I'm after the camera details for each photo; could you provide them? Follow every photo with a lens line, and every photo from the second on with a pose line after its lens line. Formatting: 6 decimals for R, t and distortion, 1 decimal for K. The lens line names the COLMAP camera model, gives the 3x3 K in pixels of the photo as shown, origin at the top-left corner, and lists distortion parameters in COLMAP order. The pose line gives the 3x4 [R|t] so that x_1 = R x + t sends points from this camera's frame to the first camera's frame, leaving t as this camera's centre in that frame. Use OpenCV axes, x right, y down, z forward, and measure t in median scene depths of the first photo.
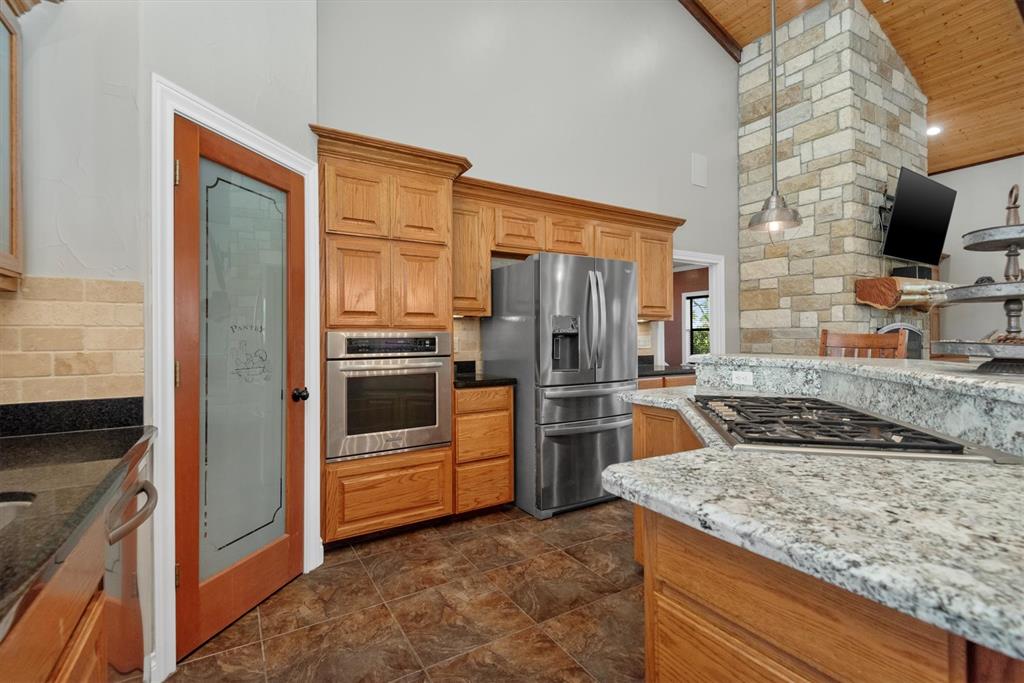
lens RADIAL K [[466.3, 0, 513.1], [0, 466.3, 335.8], [0, 0, 1]] dist [0.016001, -0.004328]
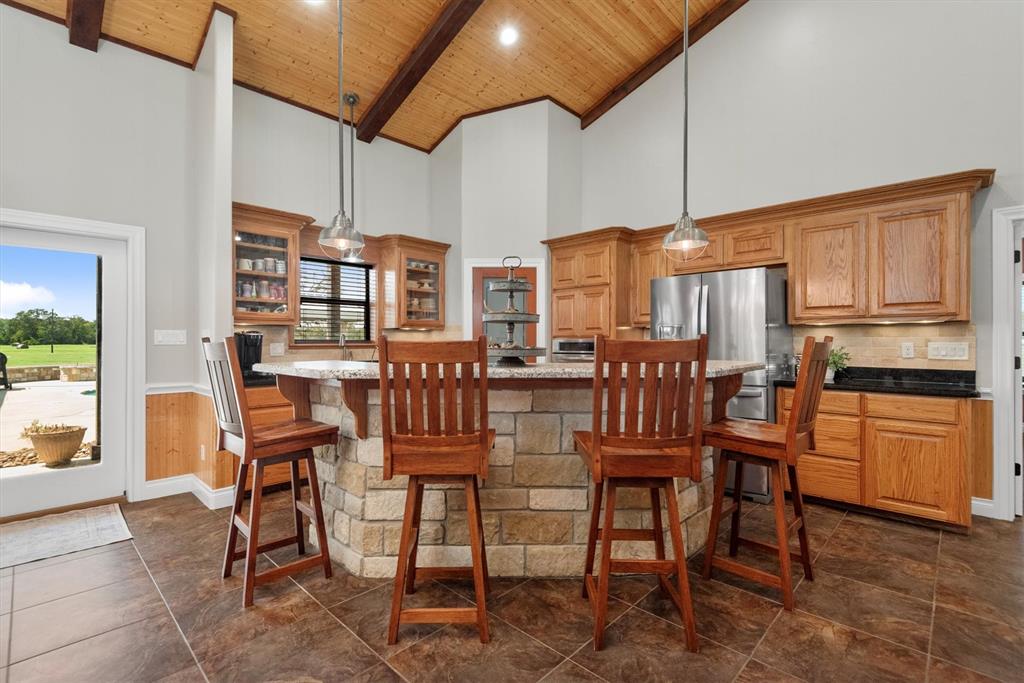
lens RADIAL K [[466.3, 0, 507.2], [0, 466.3, 337.2], [0, 0, 1]] dist [0.016001, -0.004328]
pose [[0.241328, -0.003431, -0.970437, 1.466163], [0.000174, 0.999994, -0.003493, -0.009353], [0.970443, 0.000674, 0.241328, 0.318449]]
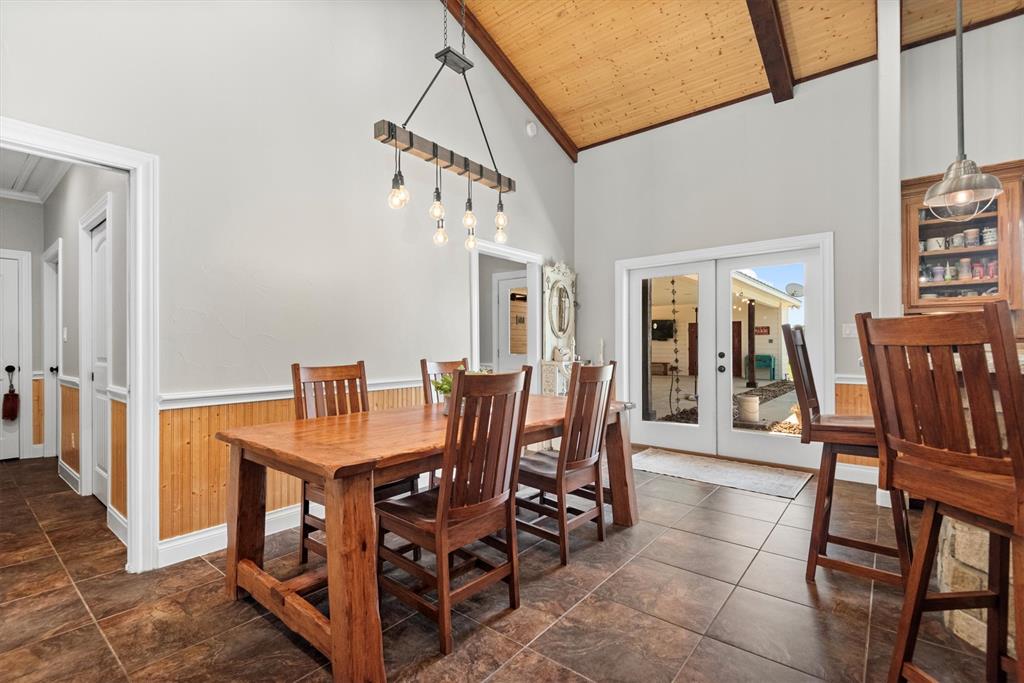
lens RADIAL K [[466.3, 0, 509.6], [0, 466.3, 343.3], [0, 0, 1]] dist [0.016001, -0.004328]
pose [[-0.942035, 0.012247, -0.335290, 1.367839], [0.014236, 0.999893, -0.003474, 0.015815], [0.335211, -0.008046, -0.942109, 0.706110]]
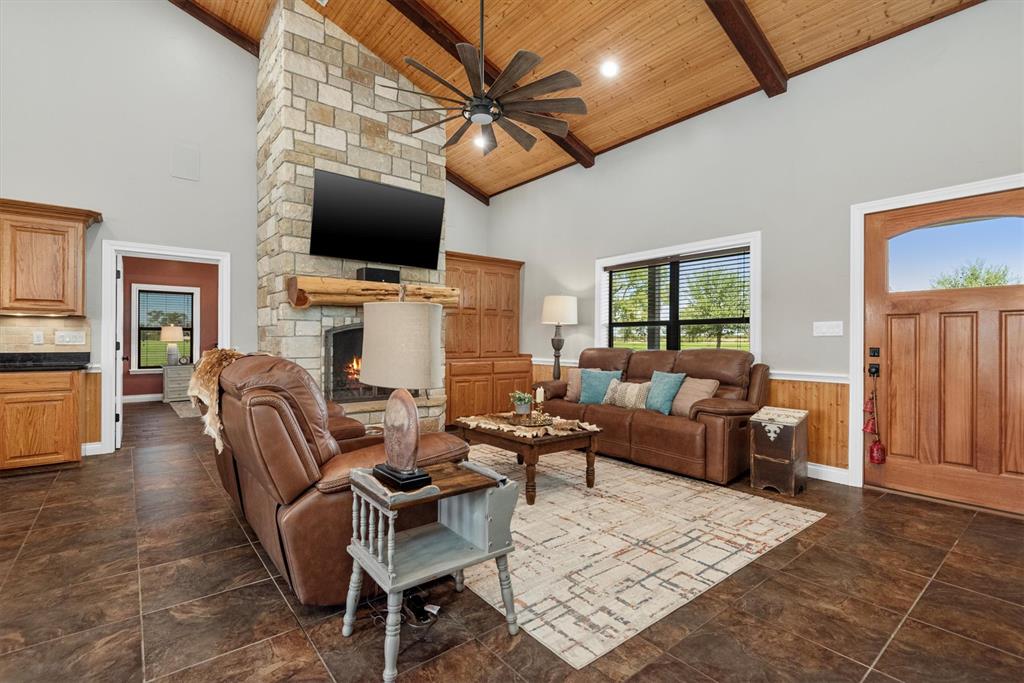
lens RADIAL K [[466.3, 0, 501.7], [0, 466.3, 340.5], [0, 0, 1]] dist [0.016001, -0.004328]
pose [[0.993087, 0.010816, 0.116879, 1.876265], [-0.011381, 0.999927, 0.004166, 0.008253], [-0.116825, -0.005467, 0.993137, -0.100659]]
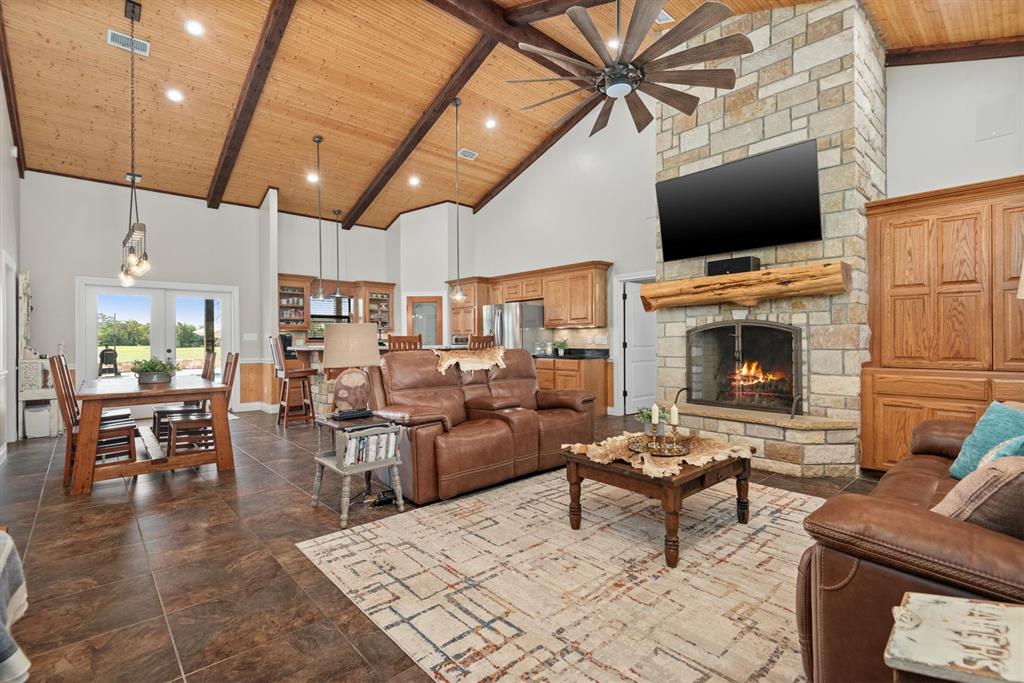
lens RADIAL K [[466.3, 0, 513.0], [0, 466.3, 337.8], [0, 0, 1]] dist [0.016001, -0.004328]
pose [[0.186826, -0.001027, -0.982393, 3.125500], [0.008794, 0.999961, 0.000627, 0.005158], [0.982354, -0.008756, 0.186827, 0.773537]]
